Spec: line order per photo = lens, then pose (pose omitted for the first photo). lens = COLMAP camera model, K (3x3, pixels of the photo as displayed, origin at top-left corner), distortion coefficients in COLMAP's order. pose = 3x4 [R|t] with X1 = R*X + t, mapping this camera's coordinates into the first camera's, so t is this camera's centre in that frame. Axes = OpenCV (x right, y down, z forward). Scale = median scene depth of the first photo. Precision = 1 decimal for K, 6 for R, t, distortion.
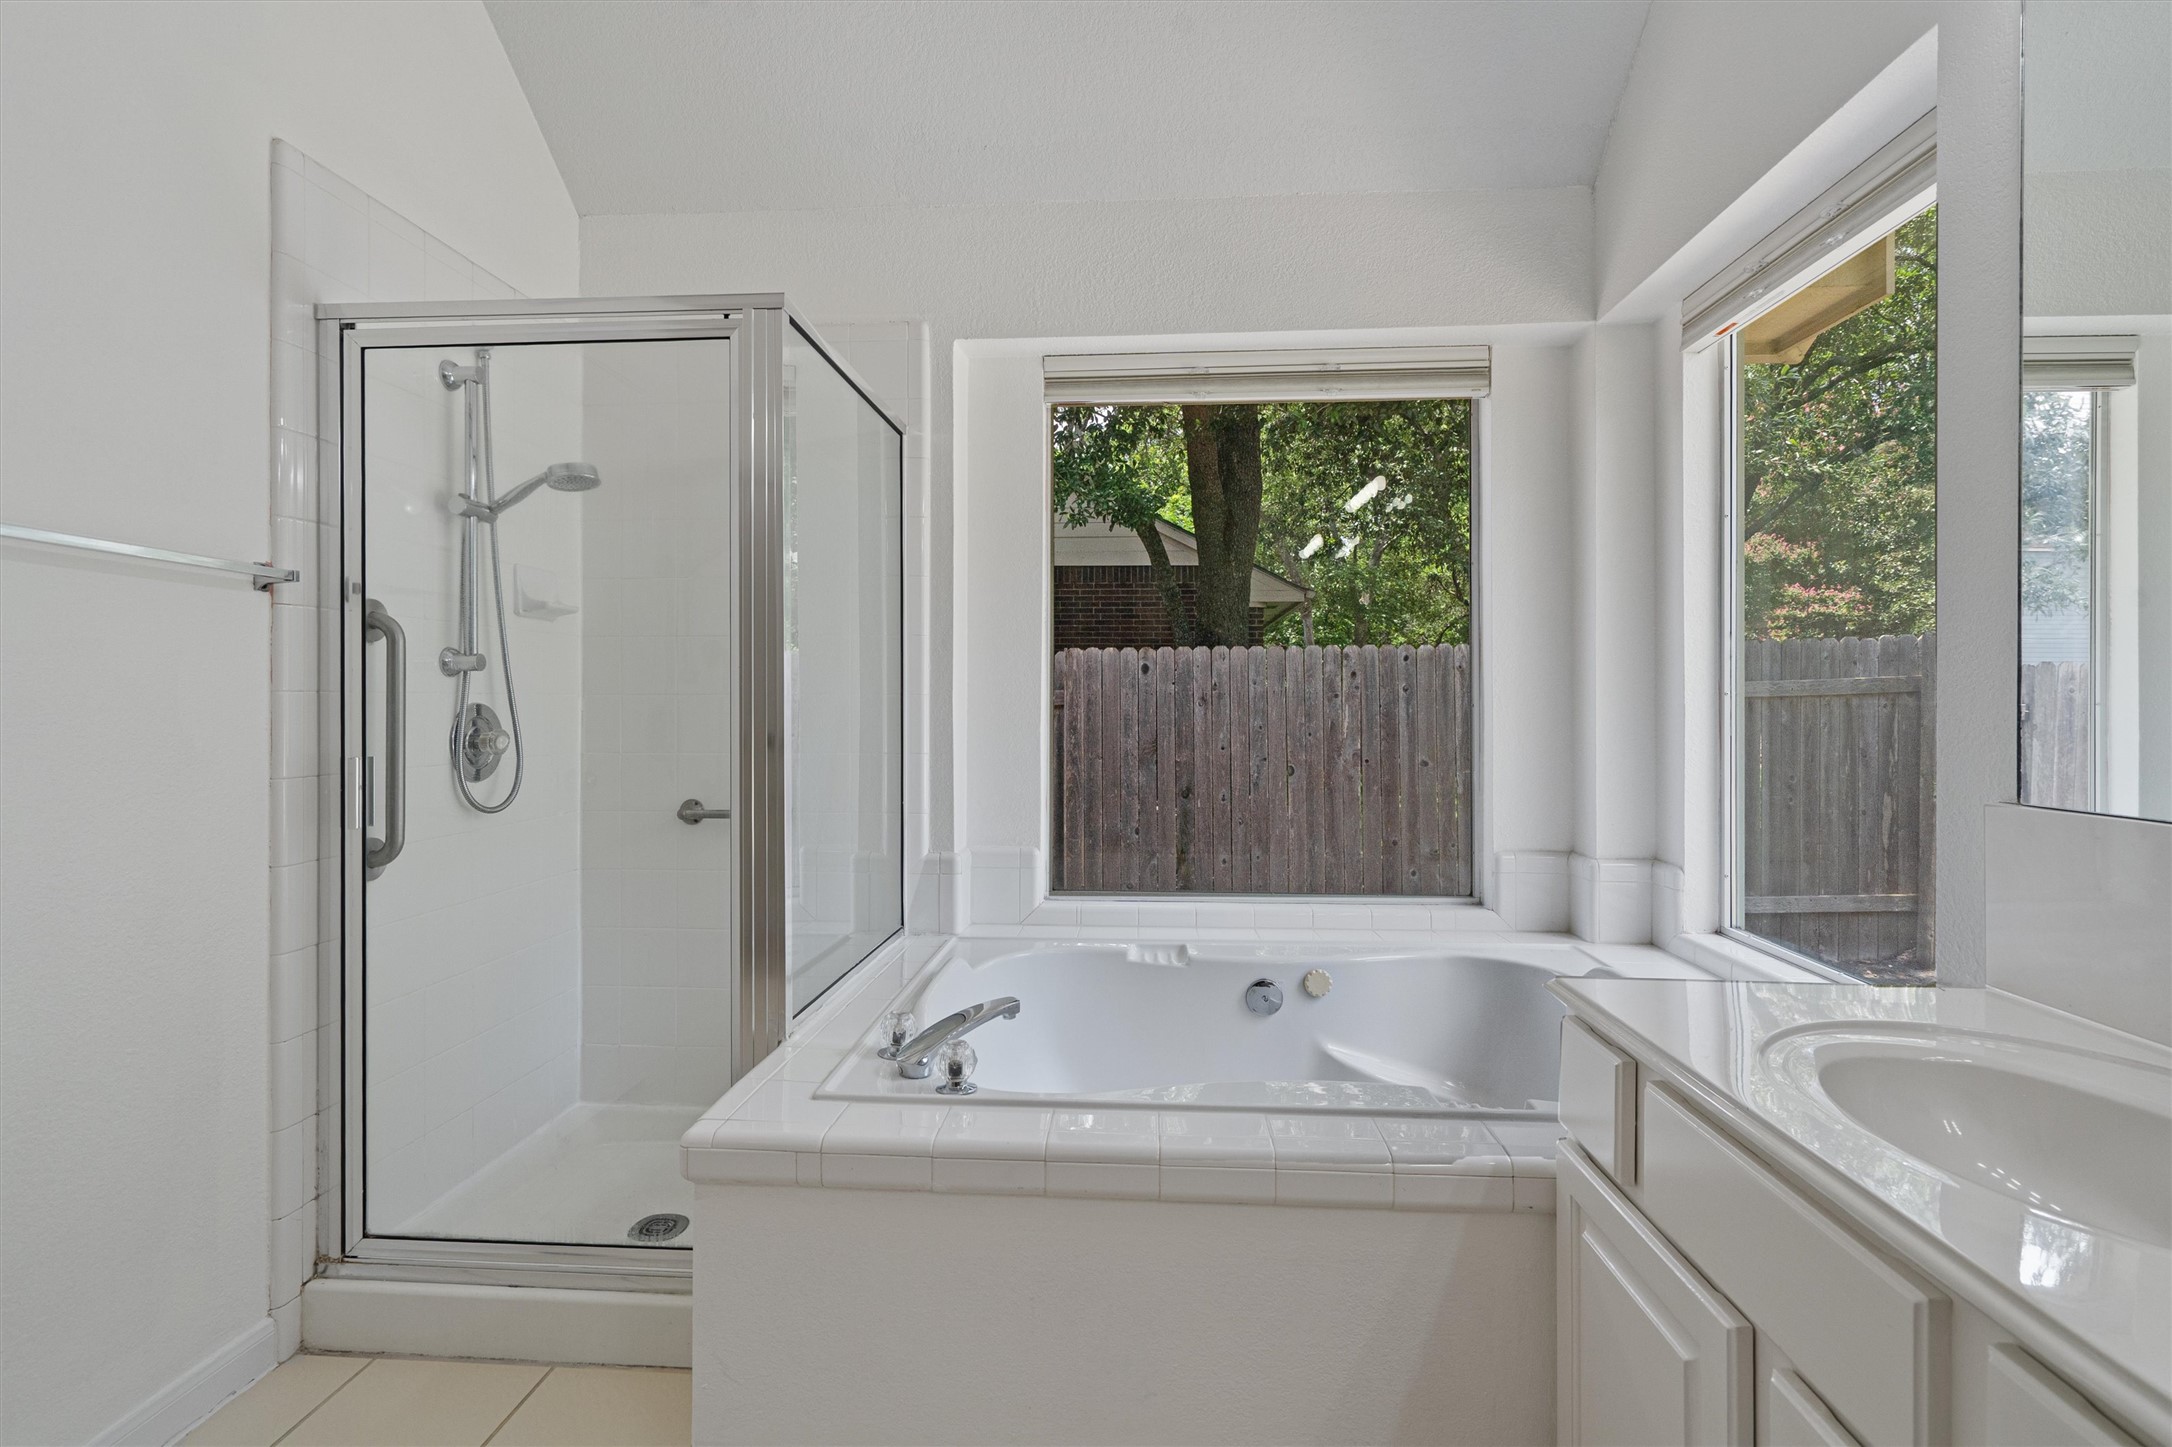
lens RADIAL K [[1010.9, 0, 1104.9], [0, 1010.9, 696.3], [0, 0, 1]] dist [-0.004749, 0.003507]
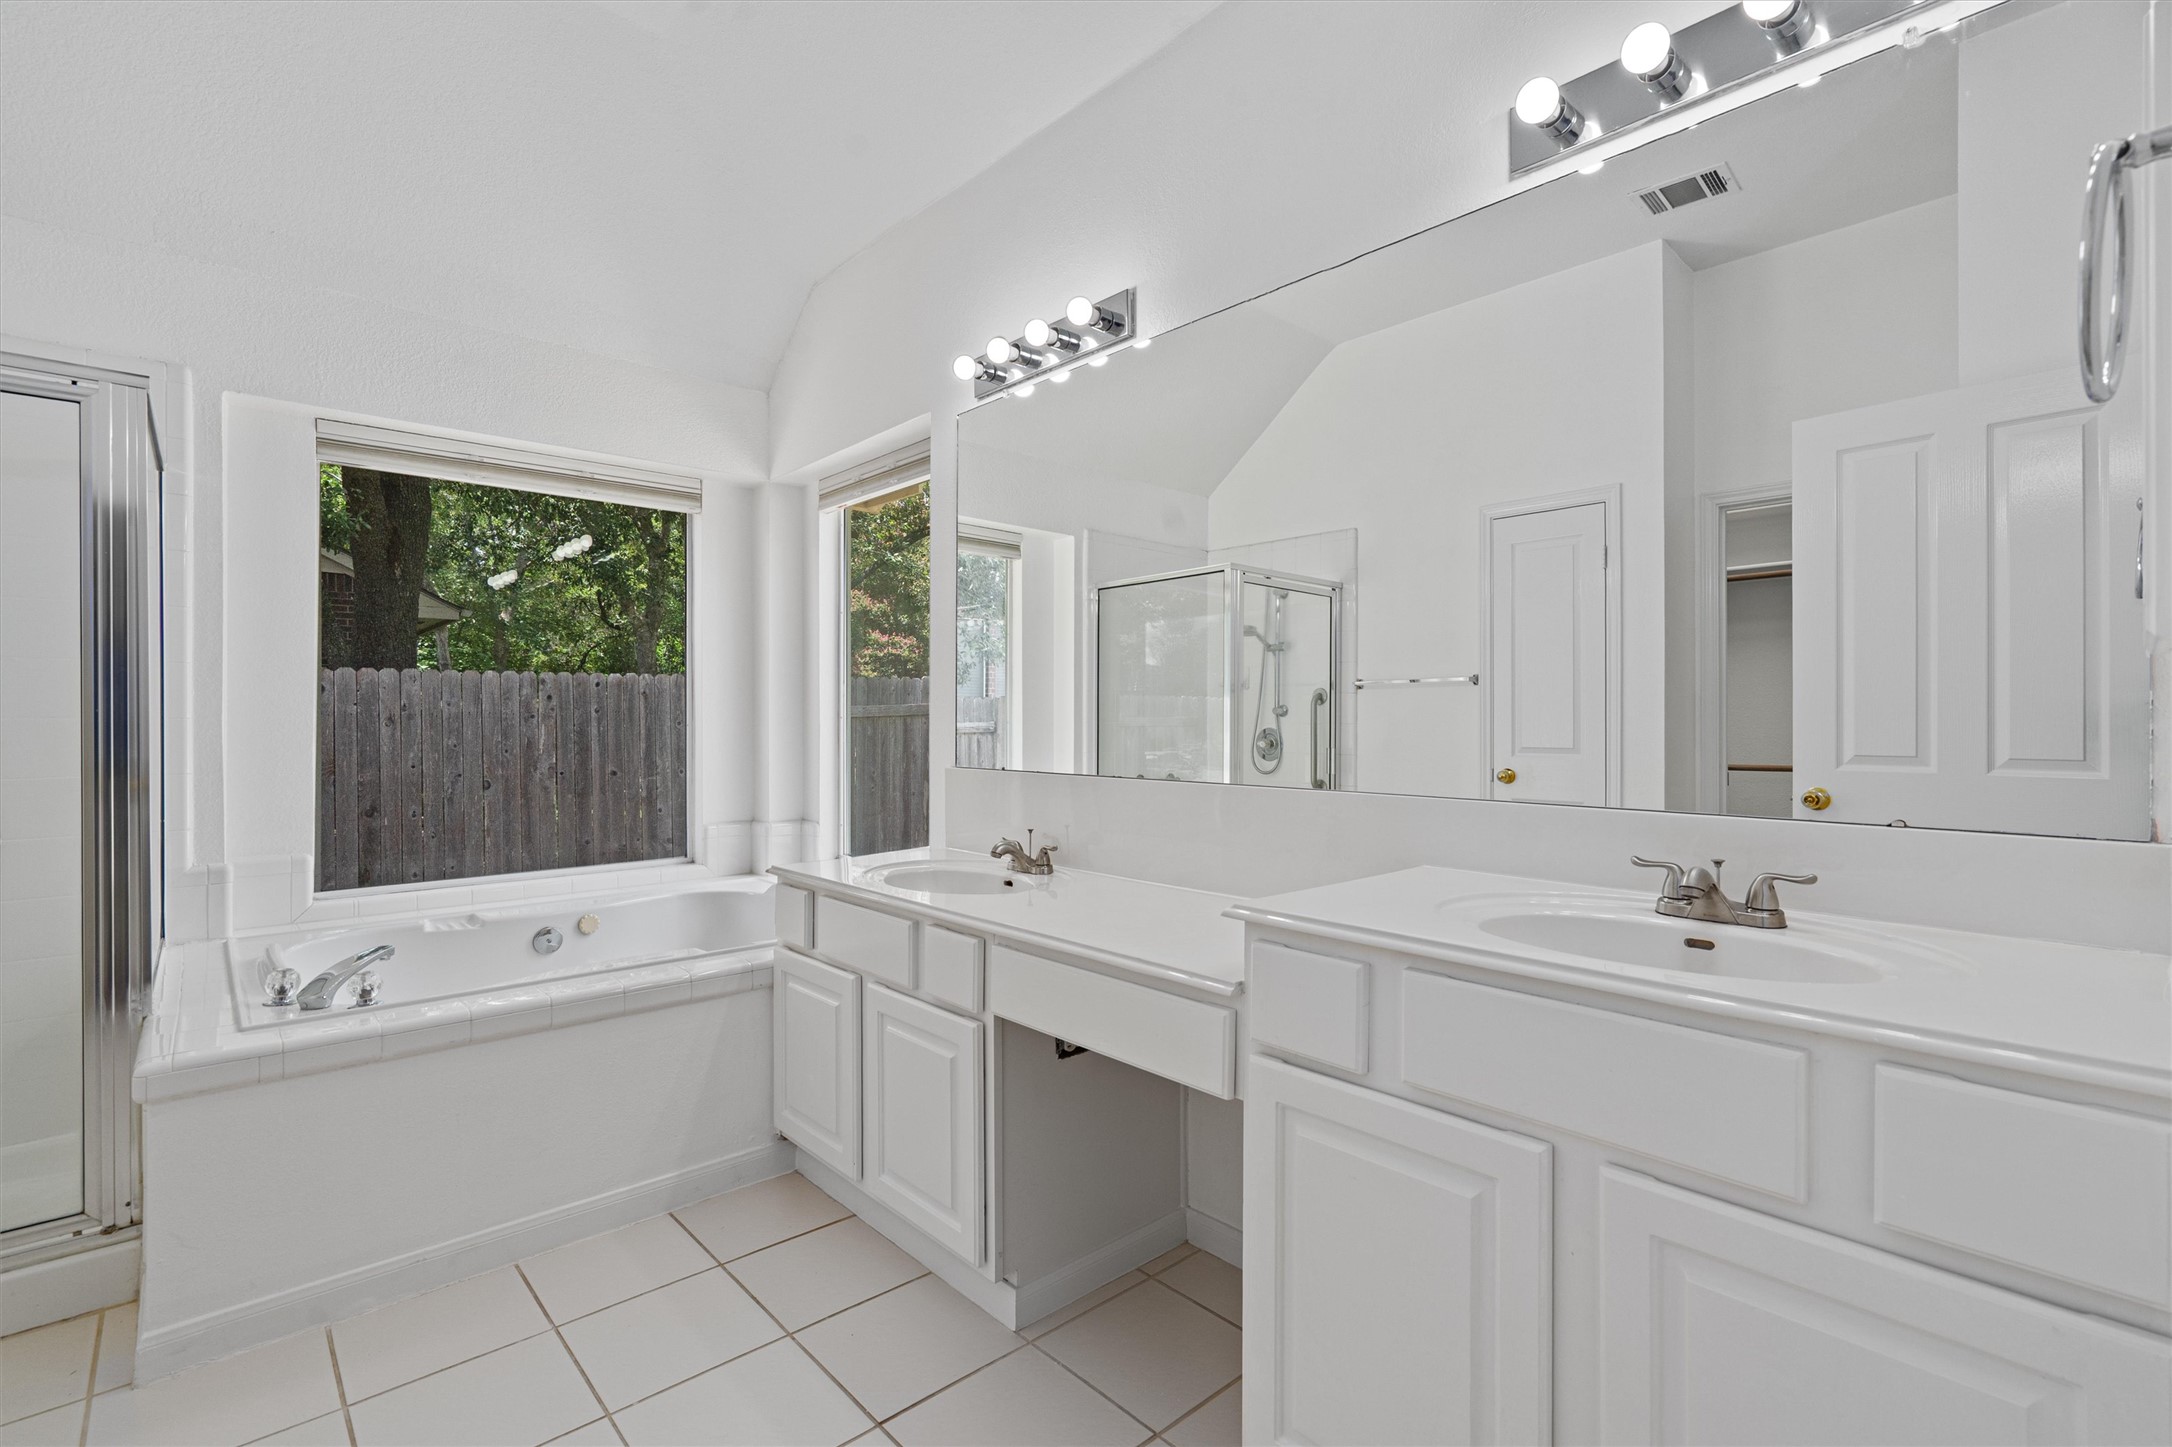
lens RADIAL K [[1010.9, 0, 1069.8], [0, 1010.9, 719.4], [0, 0, 1]] dist [-0.004749, 0.003507]
pose [[0.704518, -0.002626, 0.709681, -0.149363], [-0.001438, 0.999986, 0.005128, -0.003888], [-0.709684, -0.004633, 0.704504, -0.219081]]
